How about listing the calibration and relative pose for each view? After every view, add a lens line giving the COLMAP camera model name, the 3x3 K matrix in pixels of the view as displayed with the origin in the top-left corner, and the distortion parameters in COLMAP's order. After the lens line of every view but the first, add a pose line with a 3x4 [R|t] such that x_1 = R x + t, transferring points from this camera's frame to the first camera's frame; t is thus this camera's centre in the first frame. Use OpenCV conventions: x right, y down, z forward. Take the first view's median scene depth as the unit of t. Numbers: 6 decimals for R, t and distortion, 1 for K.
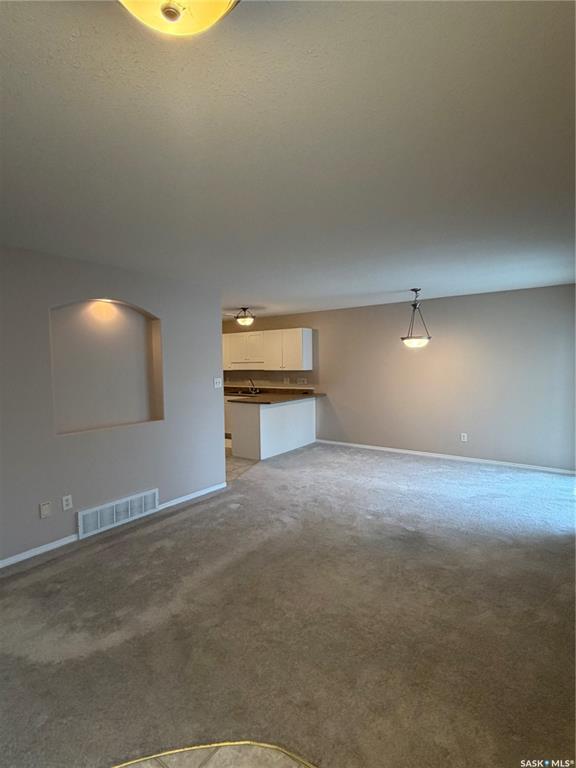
lens RADIAL K [[390.7, 0, 285.2], [0, 390.7, 384.1], [0, 0, 1]] dist [-0.003898, 0.001433]
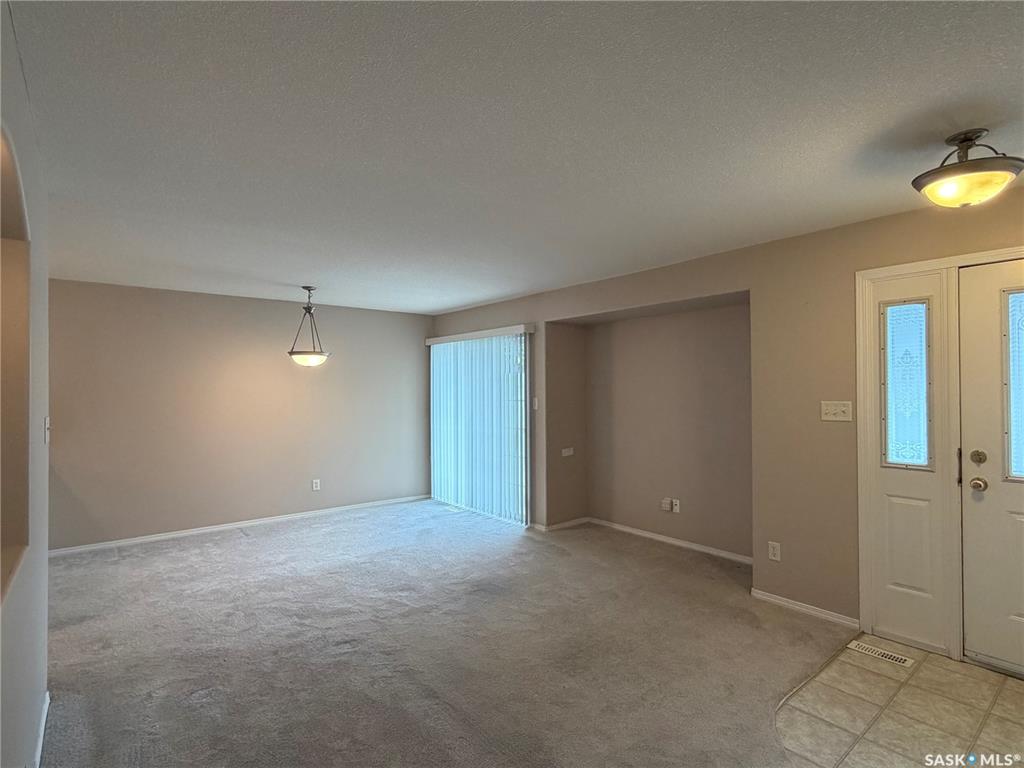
lens RADIAL K [[521.0, 0, 511.2], [0, 521.0, 384.2], [0, 0, 1]] dist [-0.003898, 0.001433]
pose [[0.250981, 0.023771, 0.967700, -0.424888], [0.055030, 0.997731, -0.038781, -0.001951], [-0.966427, 0.062986, 0.249104, 0.330472]]
